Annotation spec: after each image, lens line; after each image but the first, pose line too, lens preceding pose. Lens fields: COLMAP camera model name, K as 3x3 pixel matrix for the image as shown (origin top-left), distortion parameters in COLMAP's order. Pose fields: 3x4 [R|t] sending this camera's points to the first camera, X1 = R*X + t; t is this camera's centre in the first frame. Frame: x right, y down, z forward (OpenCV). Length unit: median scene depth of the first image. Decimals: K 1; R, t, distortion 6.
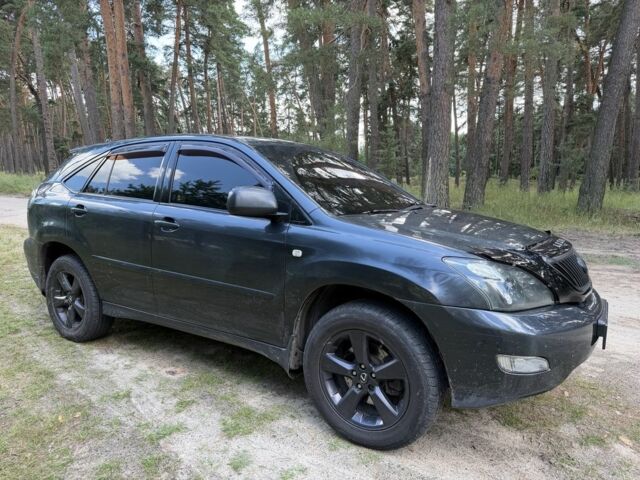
lens RADIAL K [[503.1, 0, 320.0], [0, 503.1, 240.0], [0, 0, 1]] dist [0.096556, -0.179284]
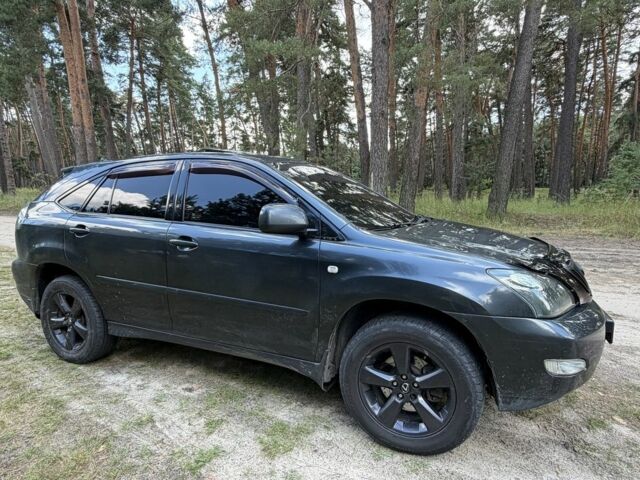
lens RADIAL K [[421.2, 0, 320.0], [0, 421.2, 240.0], [0, 0, 1]] dist [0.000340, 0.002336]
pose [[0.986236, -0.034607, 0.161683, -0.161896], [0.034987, 0.999388, 0.000494, -0.026843], [-0.161601, 0.005169, 0.986843, 0.135576]]
